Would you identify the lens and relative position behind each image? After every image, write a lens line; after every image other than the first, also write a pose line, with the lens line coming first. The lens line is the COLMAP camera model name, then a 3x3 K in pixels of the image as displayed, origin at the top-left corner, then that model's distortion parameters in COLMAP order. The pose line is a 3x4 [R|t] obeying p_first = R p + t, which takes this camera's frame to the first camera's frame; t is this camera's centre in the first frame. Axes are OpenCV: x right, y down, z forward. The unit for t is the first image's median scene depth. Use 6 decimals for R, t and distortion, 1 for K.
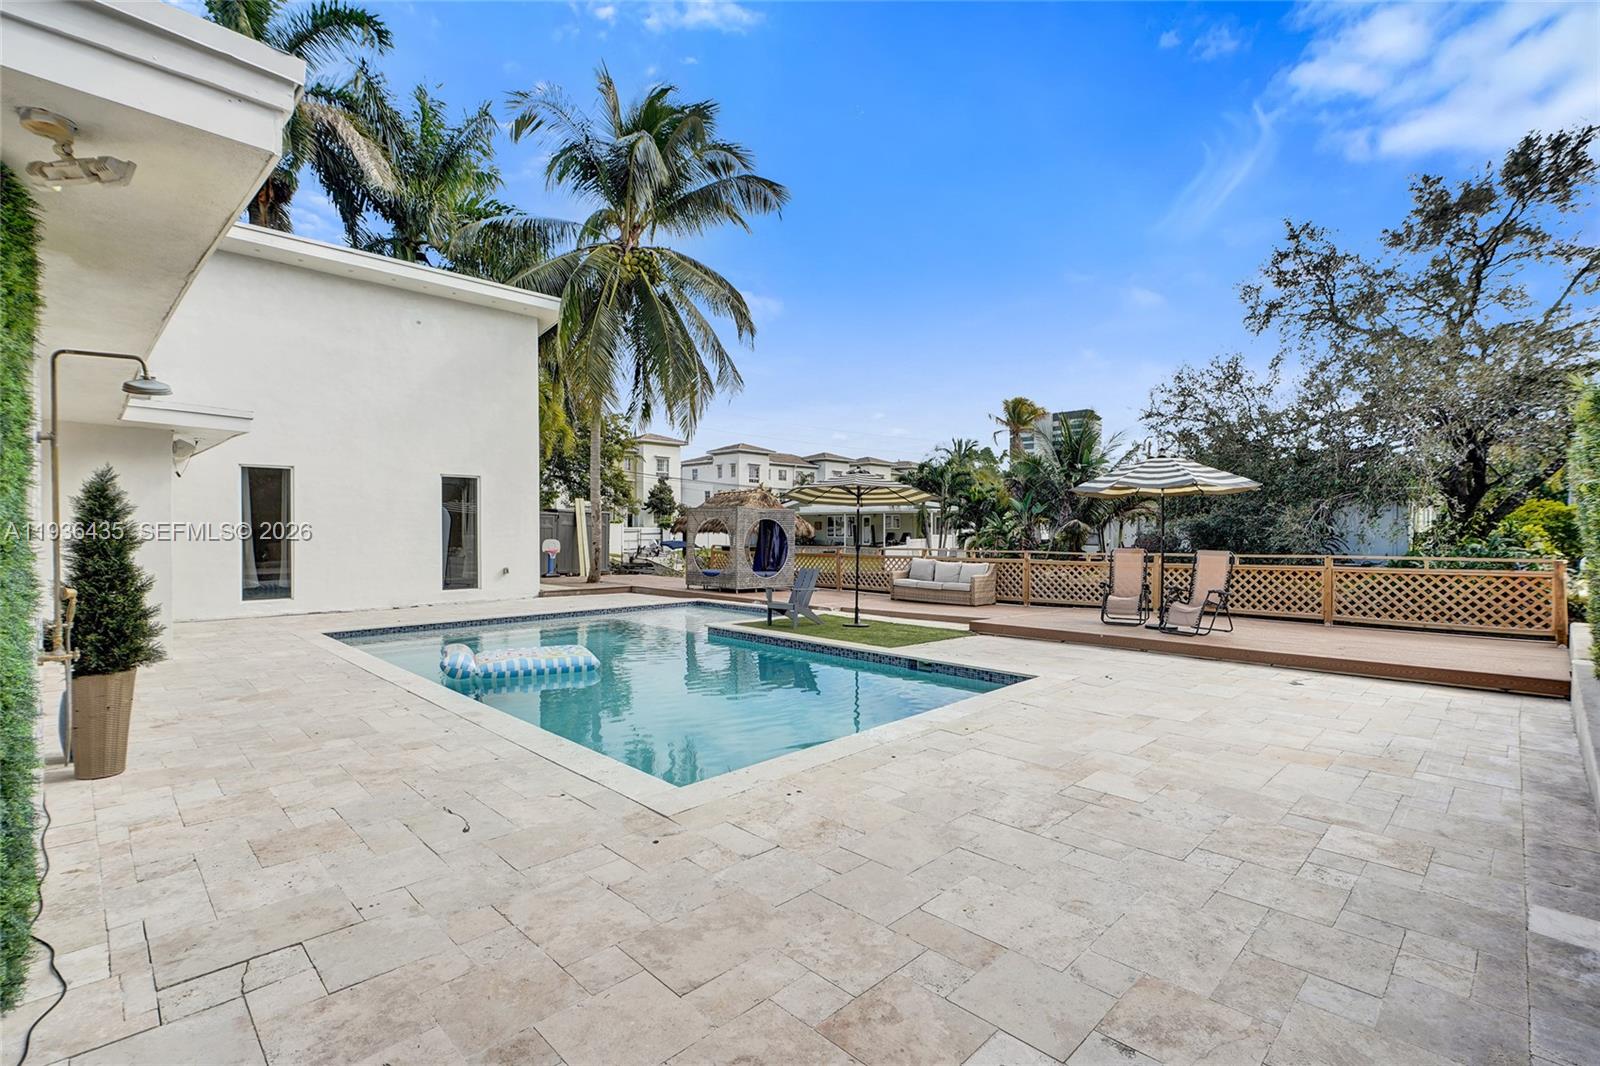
lens RADIAL K [[736.1, 0, 807.1], [0, 736.1, 536.0], [0, 0, 1]] dist [-0.000428, 0.000351]
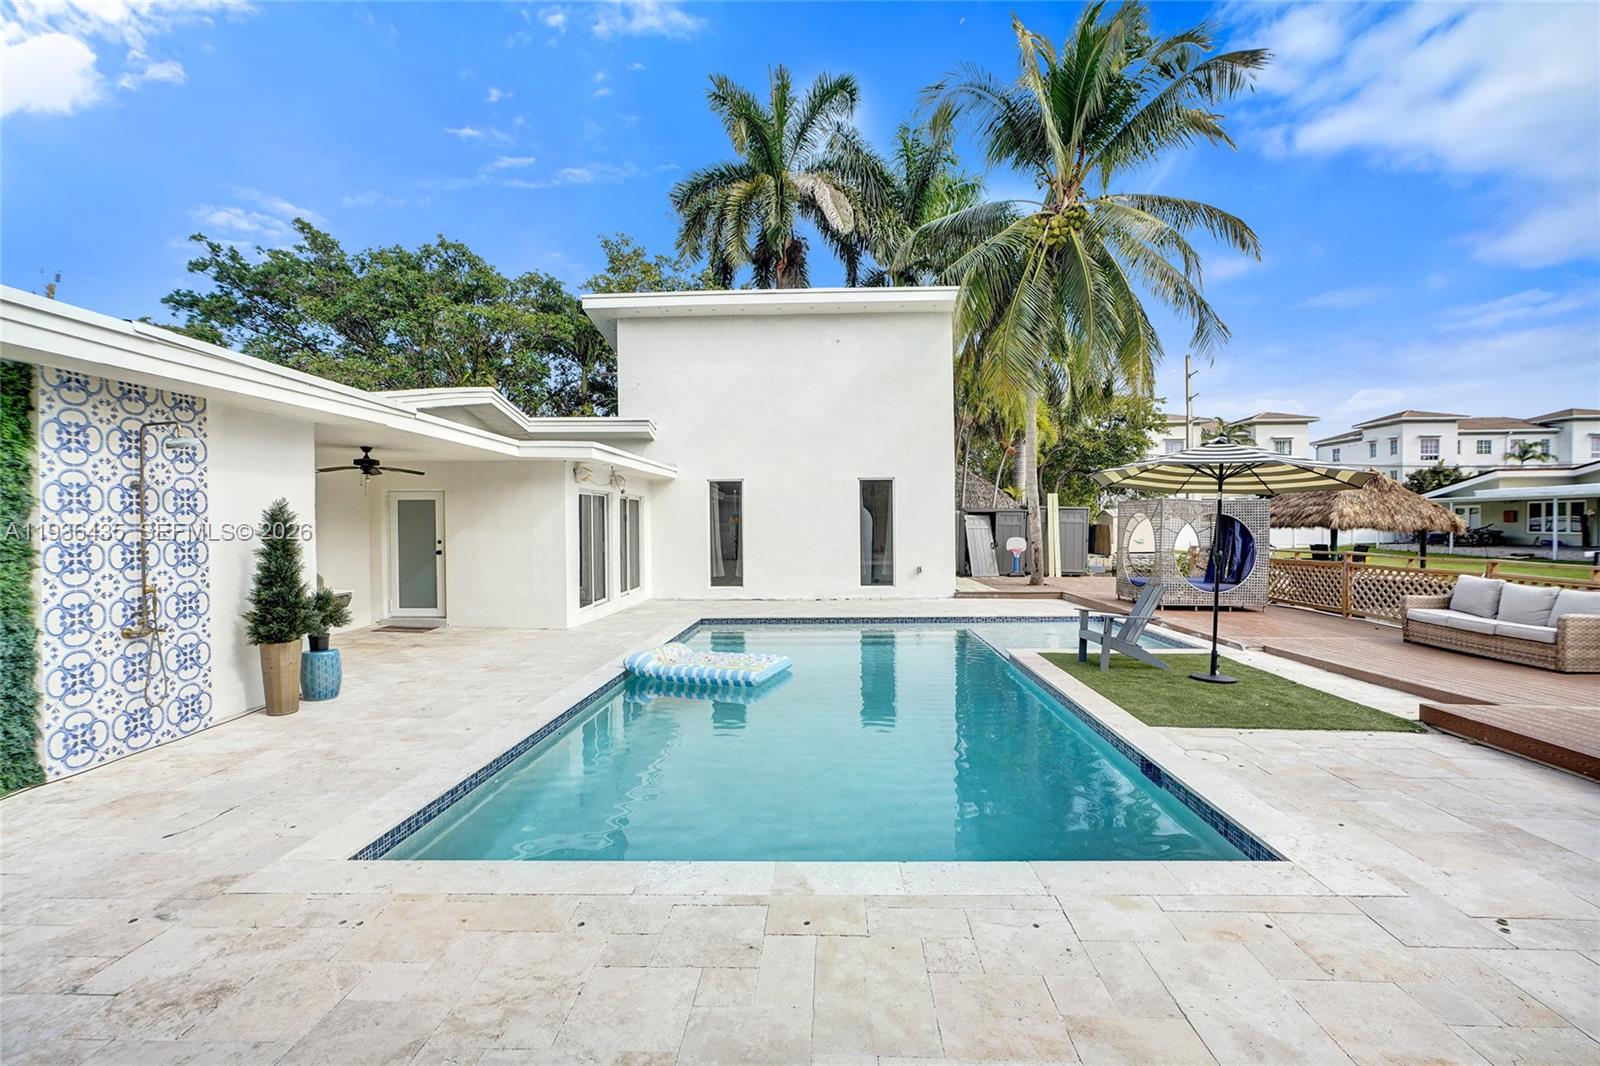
lens RADIAL K [[712.1, 0, 809.2], [0, 712.1, 533.5], [0, 0, 1]] dist [-0.001516, 0.000624]
pose [[0.678906, 0.000671, -0.734225, 0.189005], [0.002770, 0.999990, 0.003475, -0.006354], [0.734220, -0.004393, 0.678897, 0.207893]]
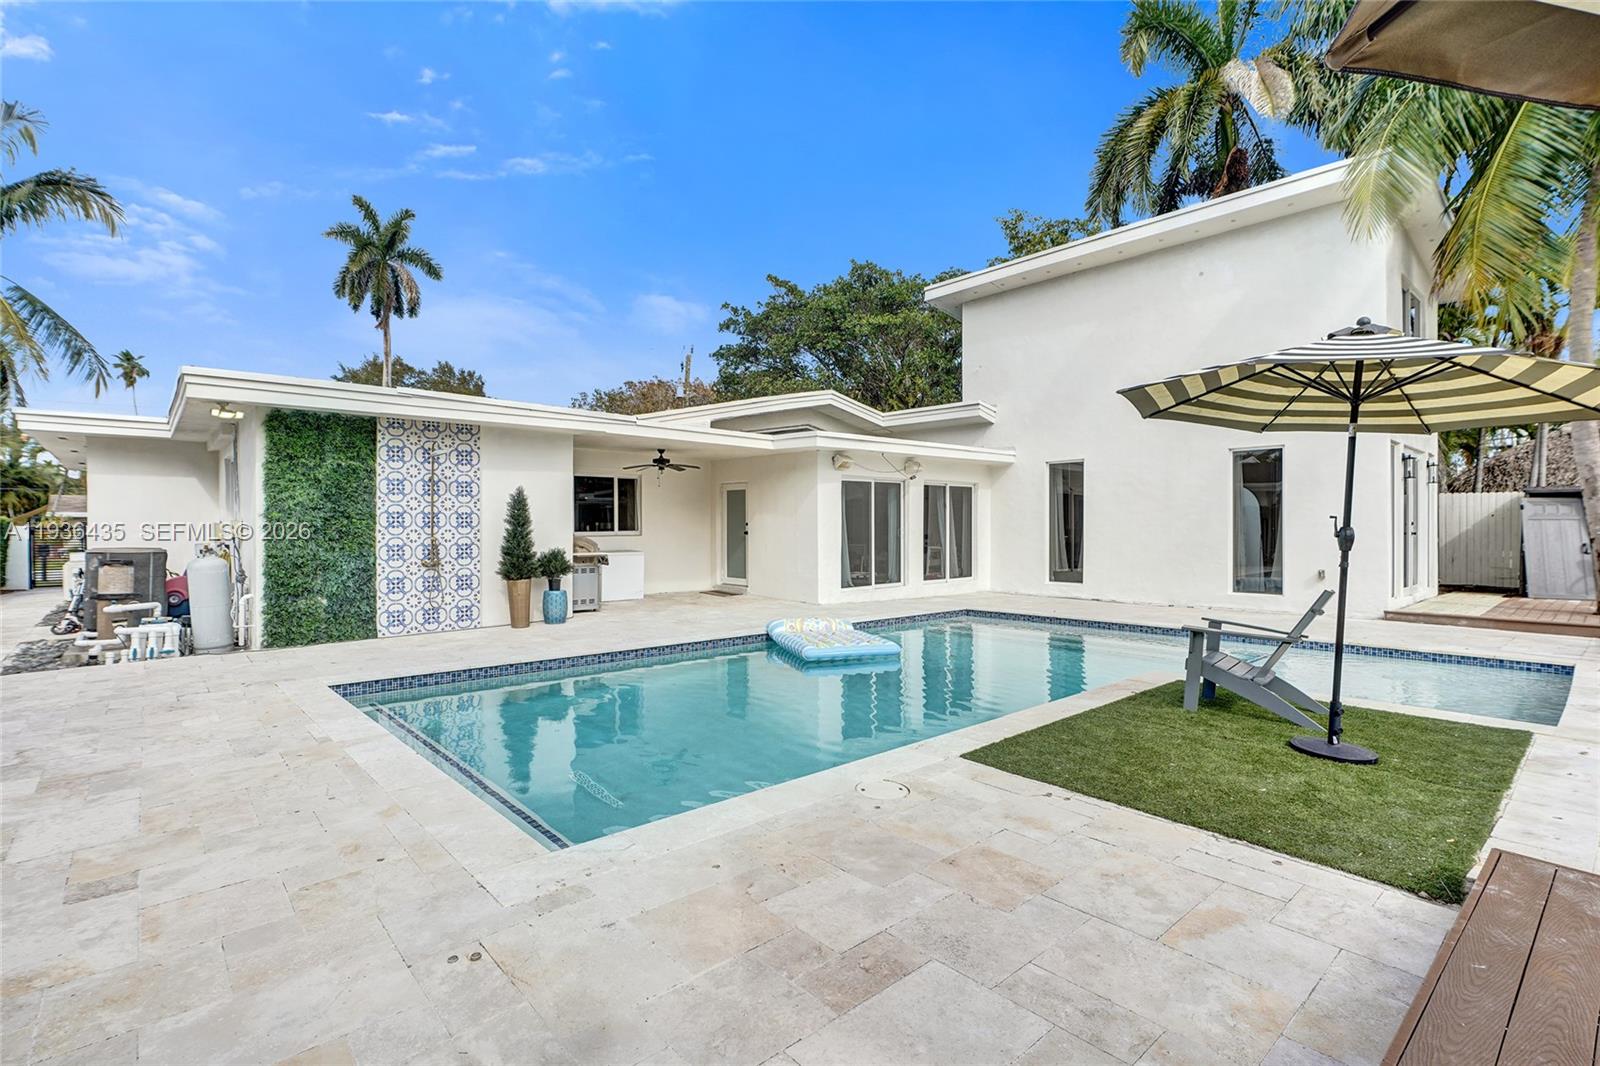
lens RADIAL K [[749.3, 0, 796.6], [0, 749.3, 530.6], [0, 0, 1]] dist [-0.012114, 0.000790]
pose [[-0.058605, 0.001532, -0.998280, 0.304468], [-0.009045, 0.999957, 0.002066, 0.007200], [0.998240, 0.009150, -0.058589, 0.495198]]
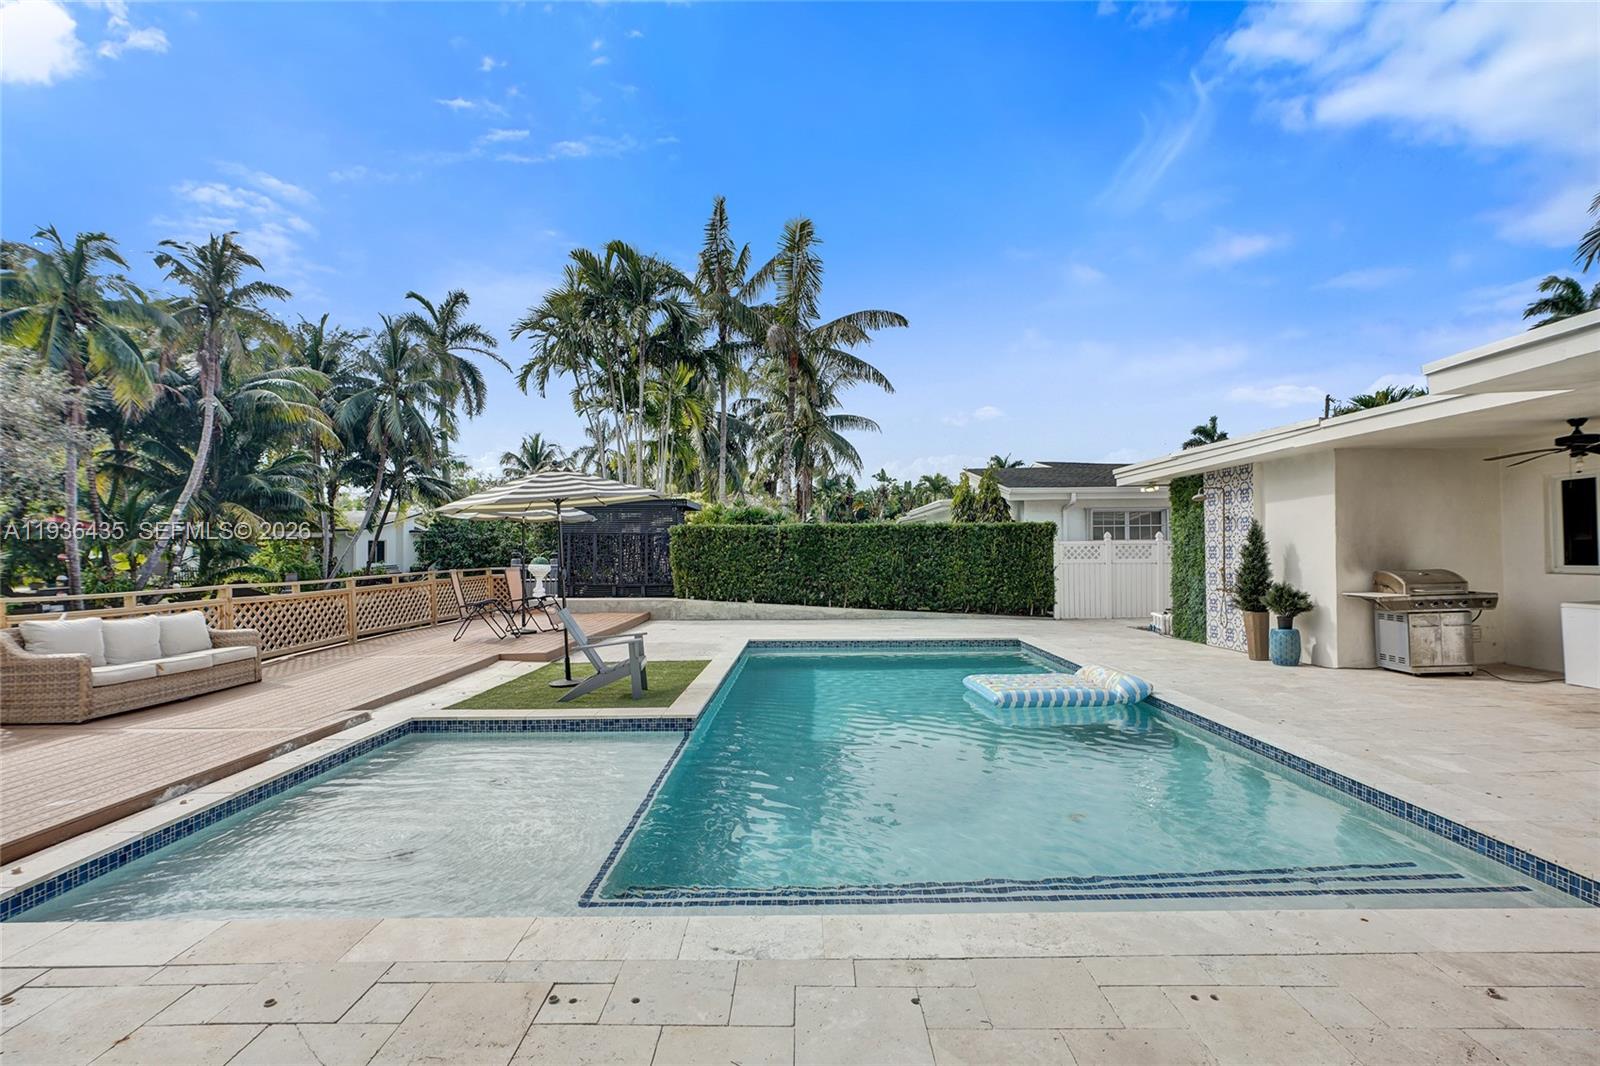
lens RADIAL K [[707.5, 0, 800.0], [0, 707.5, 543.3], [0, 0, 1]] dist [-0.007712, 0.000811]
pose [[-0.708897, 0.011286, 0.705222, -0.375030], [0.012178, 0.999919, -0.003760, -0.006700], [-0.705207, 0.005923, -0.708977, 0.871683]]
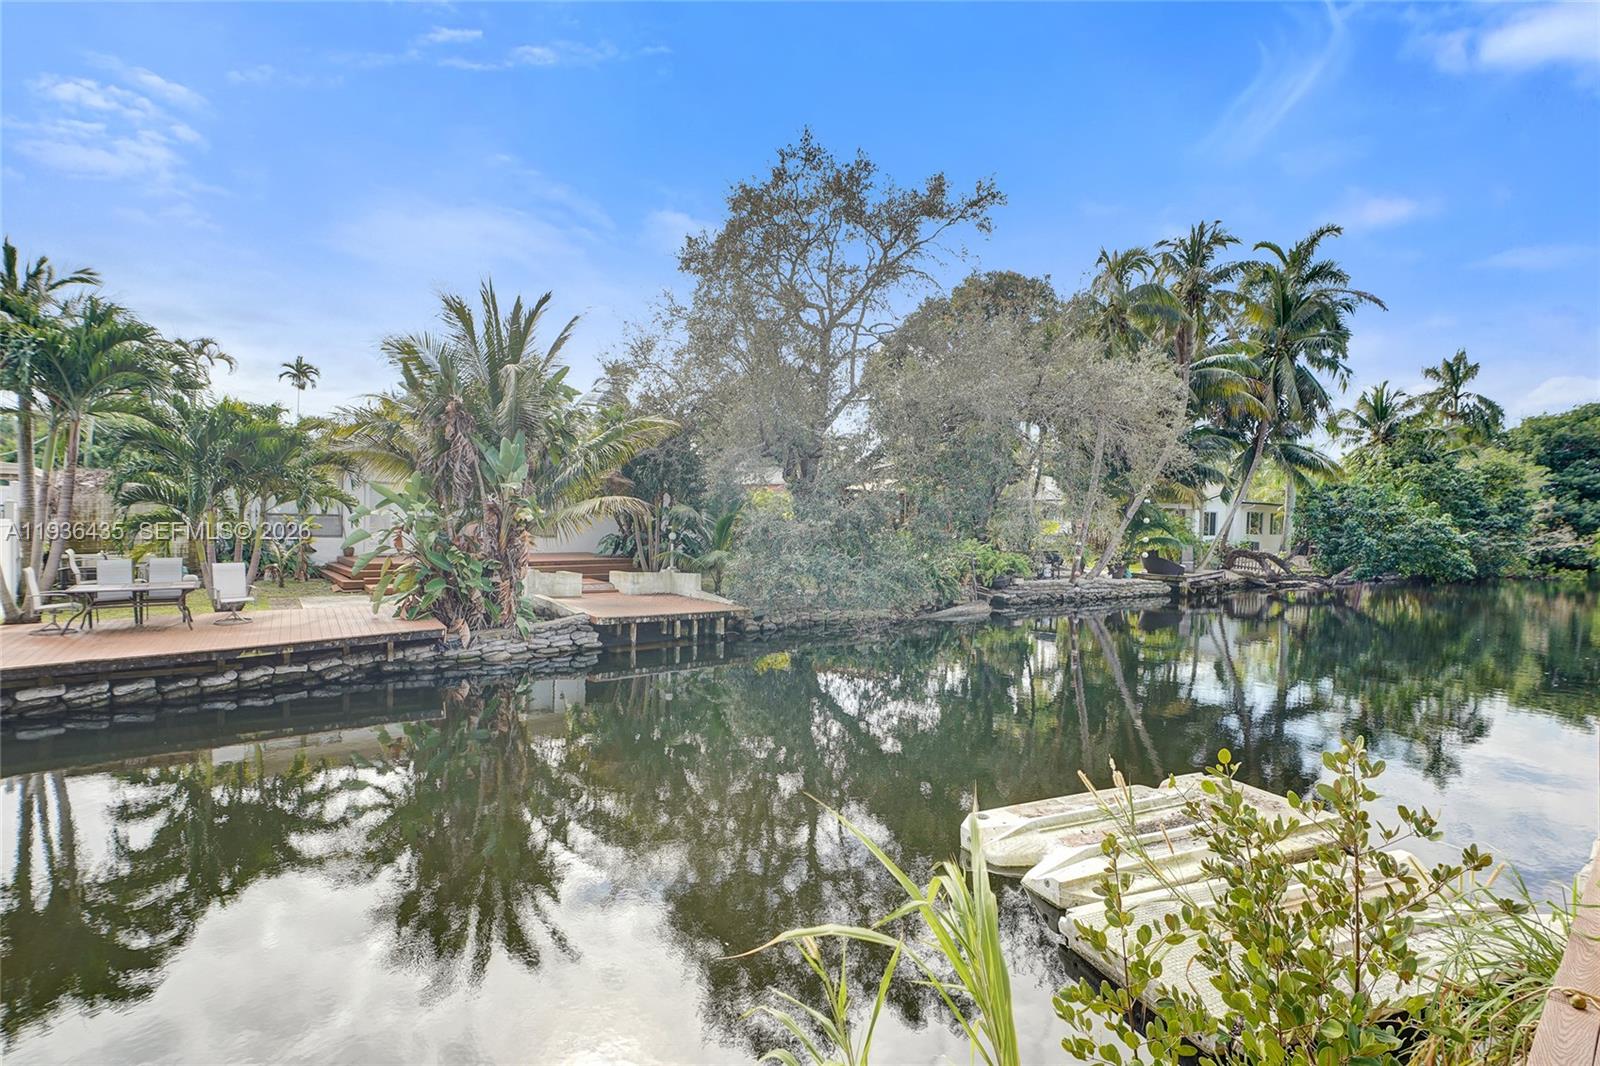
lens RADIAL K [[783.8, 0, 800.0], [0, 783.8, 533.0], [0, 0, 1]] dist [-0.013552, 0.009713]
pose [[0.070713, -0.025601, 0.997168, -0.287365], [-0.015499, 0.999522, 0.026761, -0.022197], [-0.997376, -0.017347, 0.070283, 1.342794]]
